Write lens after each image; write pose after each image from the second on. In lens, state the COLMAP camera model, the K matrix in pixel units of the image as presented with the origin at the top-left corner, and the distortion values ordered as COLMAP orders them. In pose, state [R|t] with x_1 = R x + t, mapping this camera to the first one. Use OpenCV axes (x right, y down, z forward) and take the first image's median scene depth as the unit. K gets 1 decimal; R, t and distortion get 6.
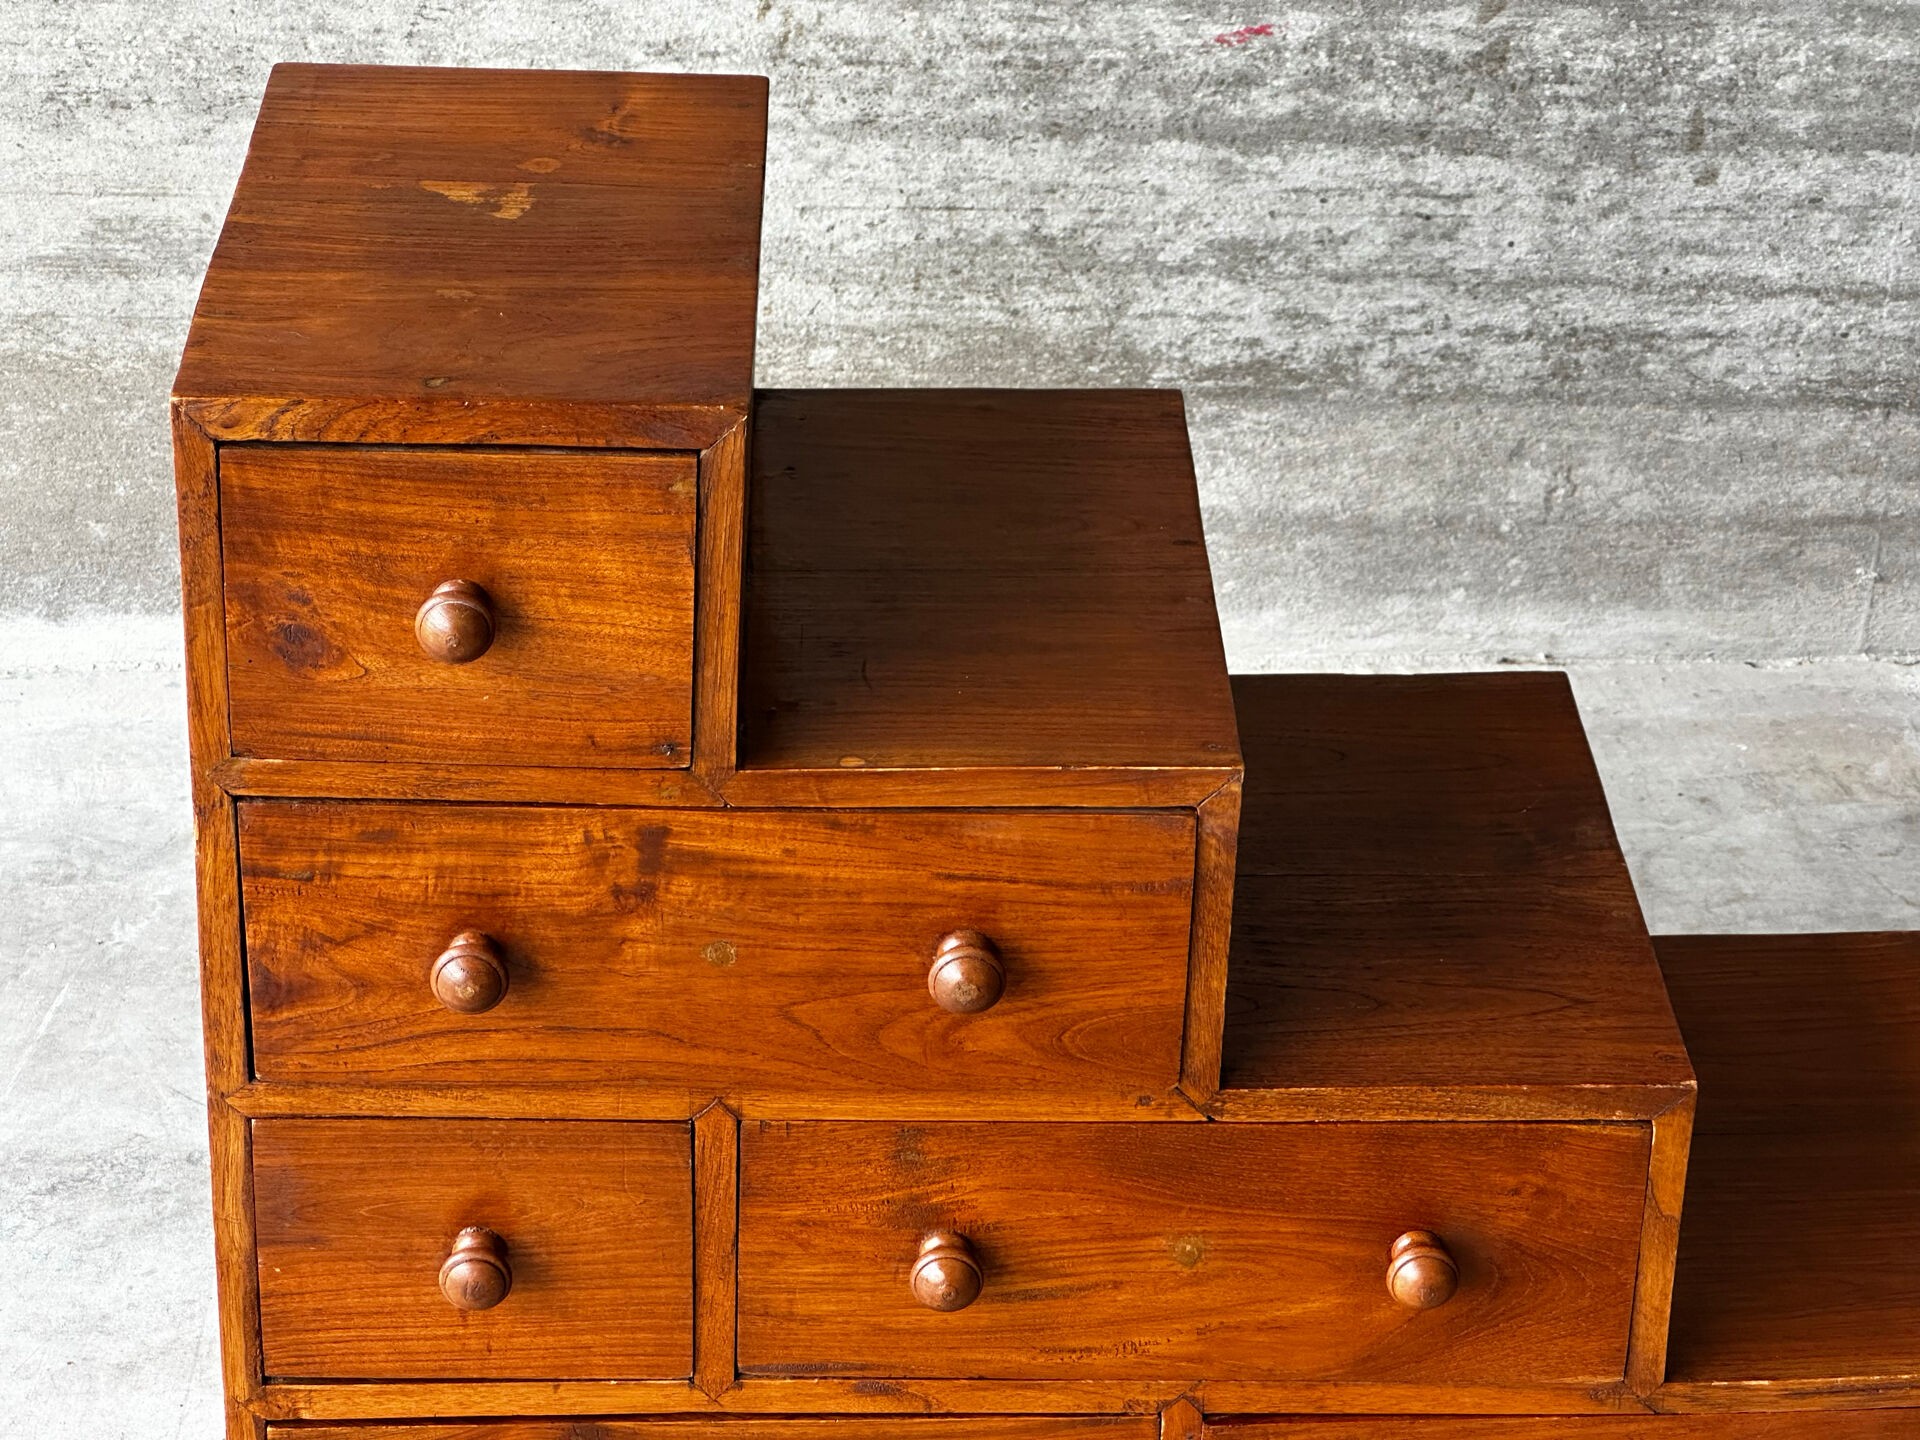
lens RADIAL K [[4379.3, 0, 1013.9], [0, 4379.3, 666.9], [0, 0, 1]] dist [0.186472, 0.000000]
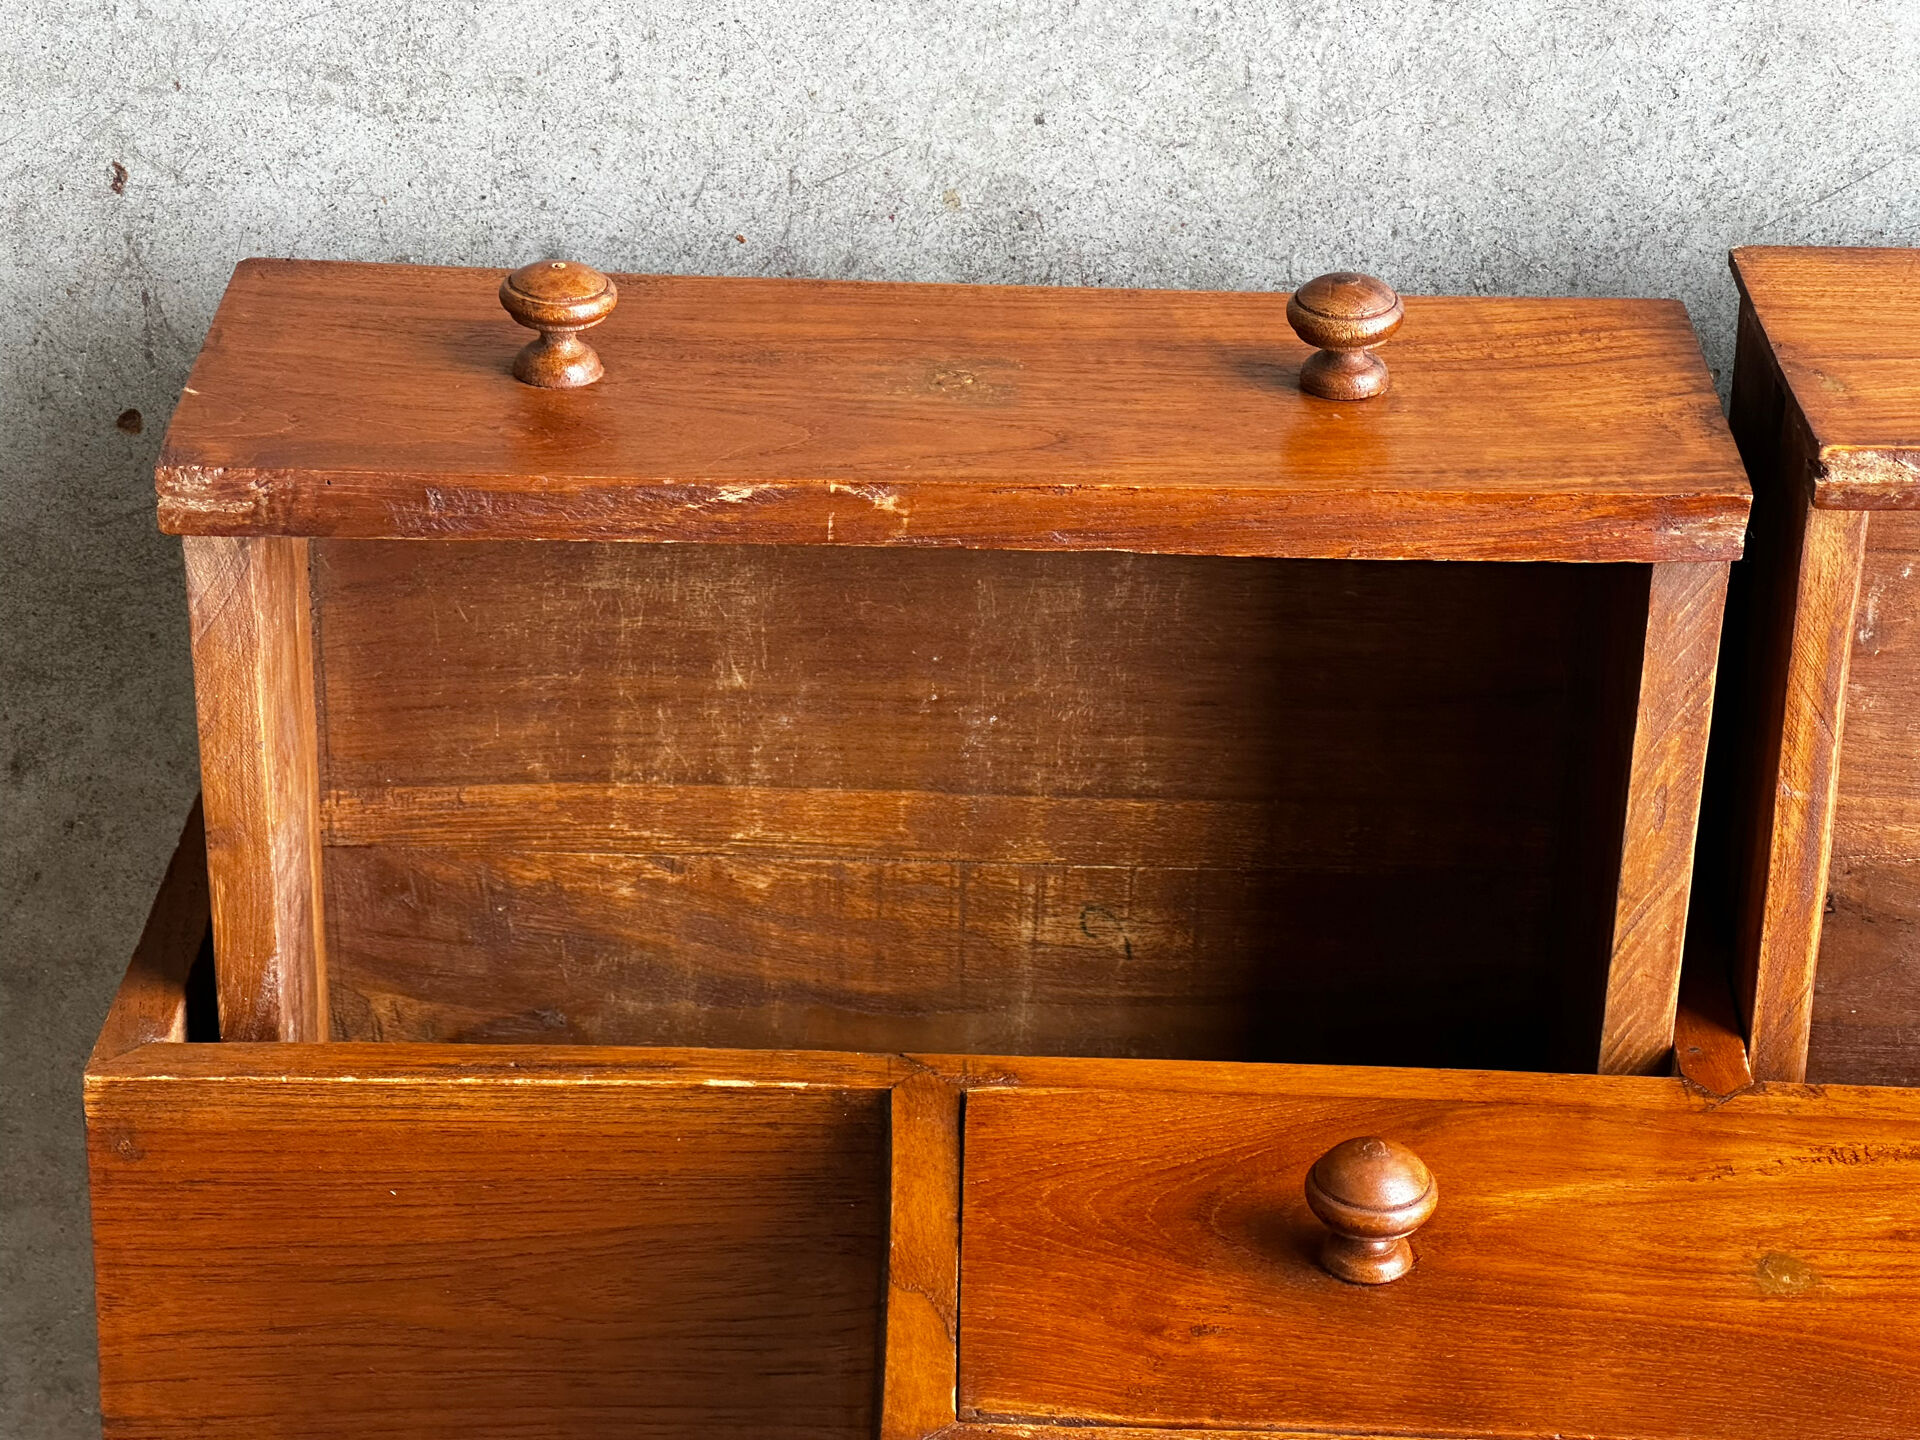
lens RADIAL K [[4379.3, 0, 945.0], [0, 4379.3, 672.1], [0, 0, 1]] dist [0.186472, 0.000000]
pose [[-0.996155, -0.061497, -0.062397, 0.183297], [0.015915, -0.827397, 0.561391, -0.117425], [-0.086151, 0.558240, 0.825195, 0.509154]]
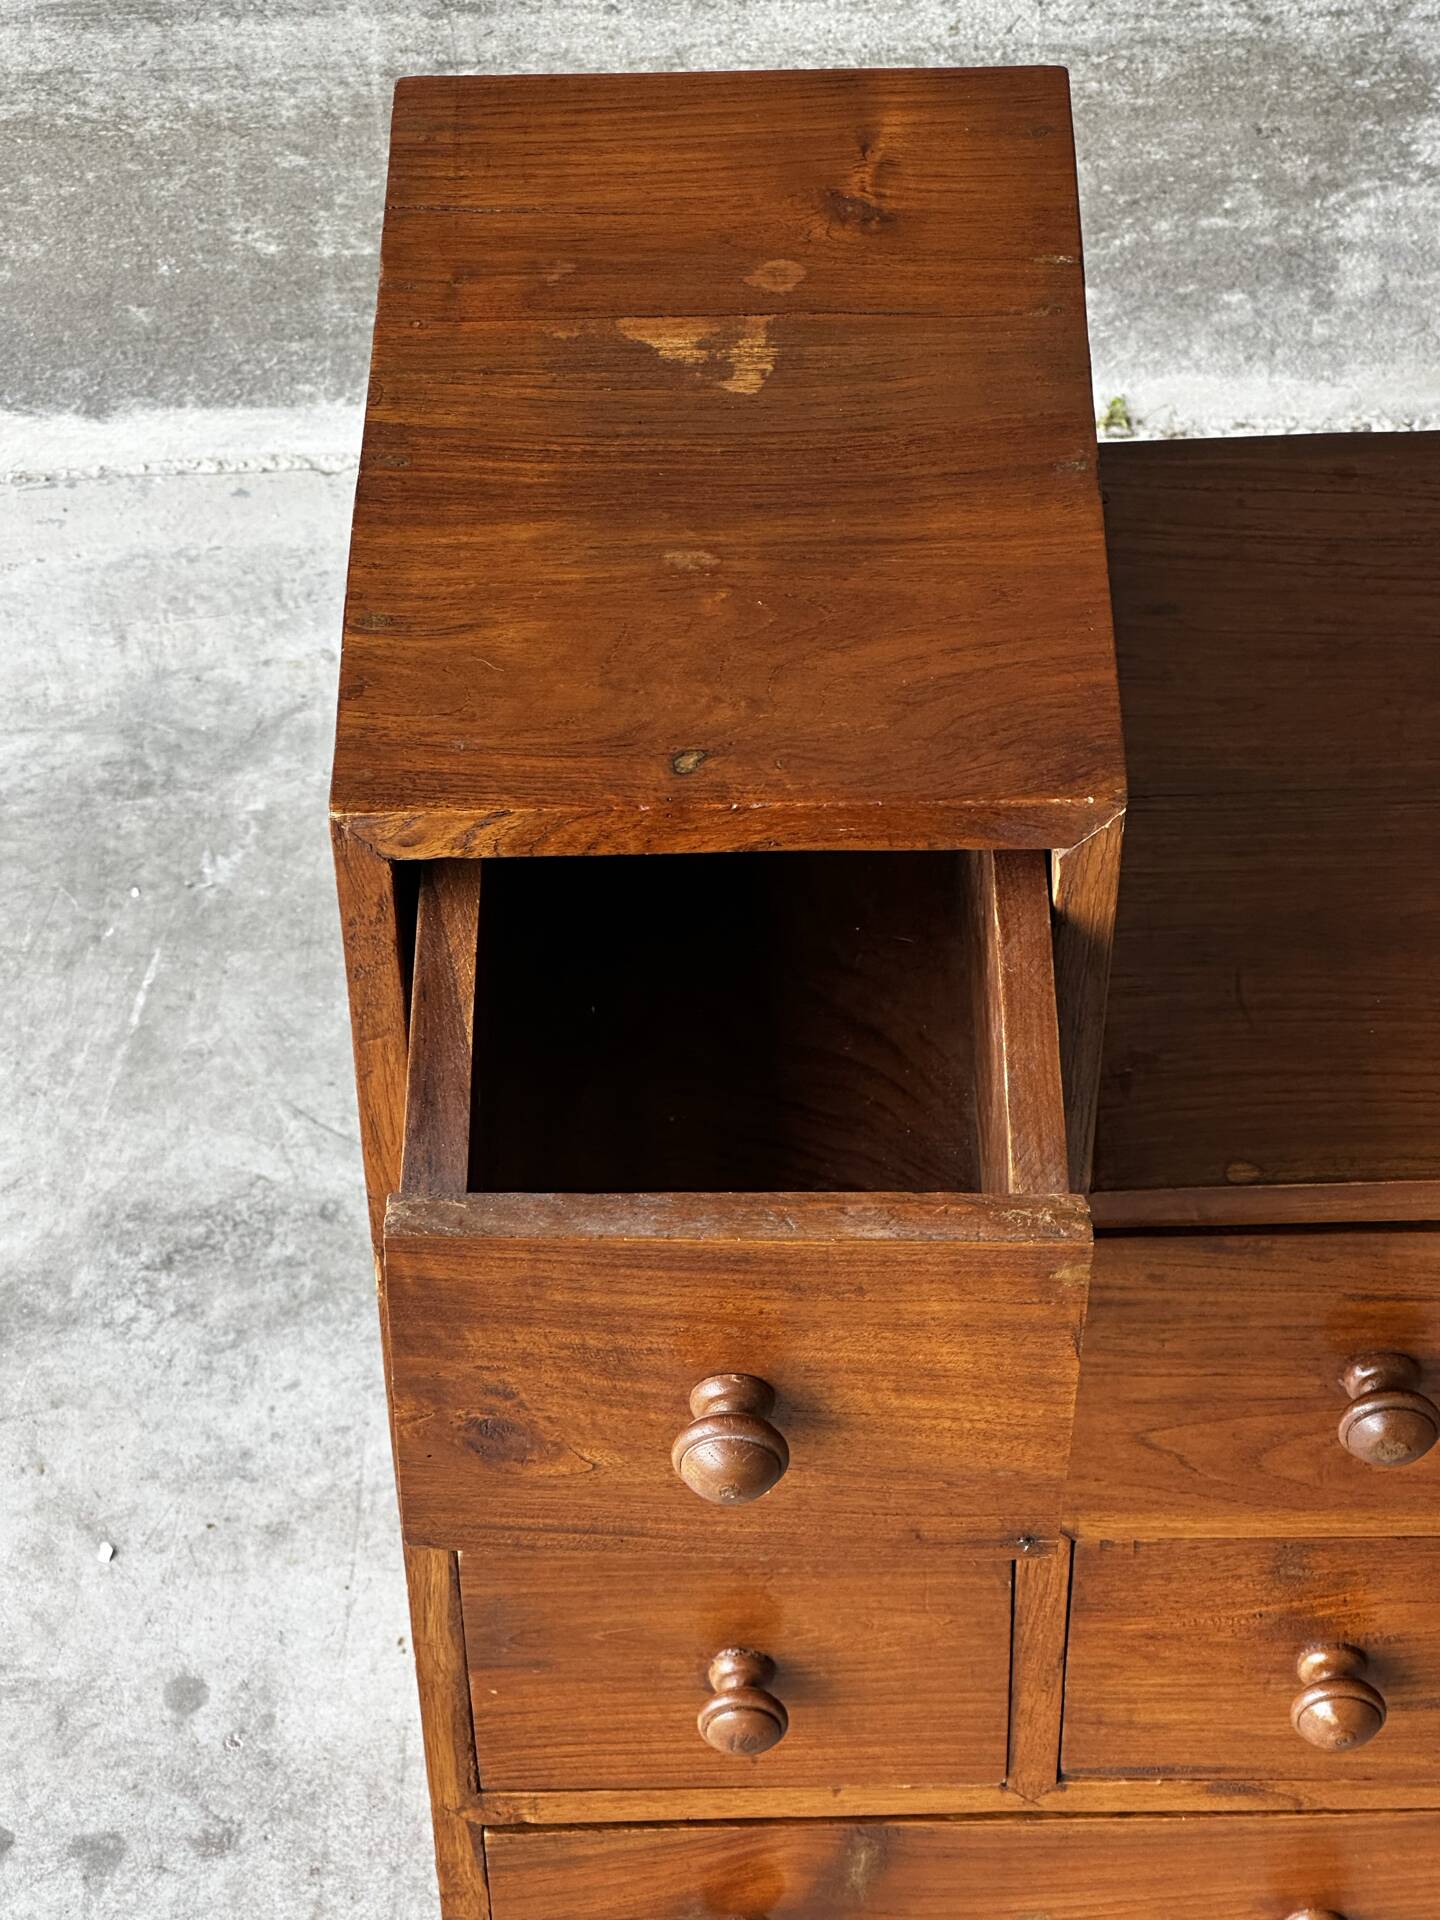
lens RADIAL K [[4379.3, 0, 705.7], [0, 4379.3, 960.7], [0, 0, 1]] dist [0.186472, 0.000000]
pose [[0.997739, -0.012802, -0.065970, -0.073249], [0.030727, 0.959964, 0.278432, -0.209672], [0.059765, -0.279830, 0.958188, 0.272522]]
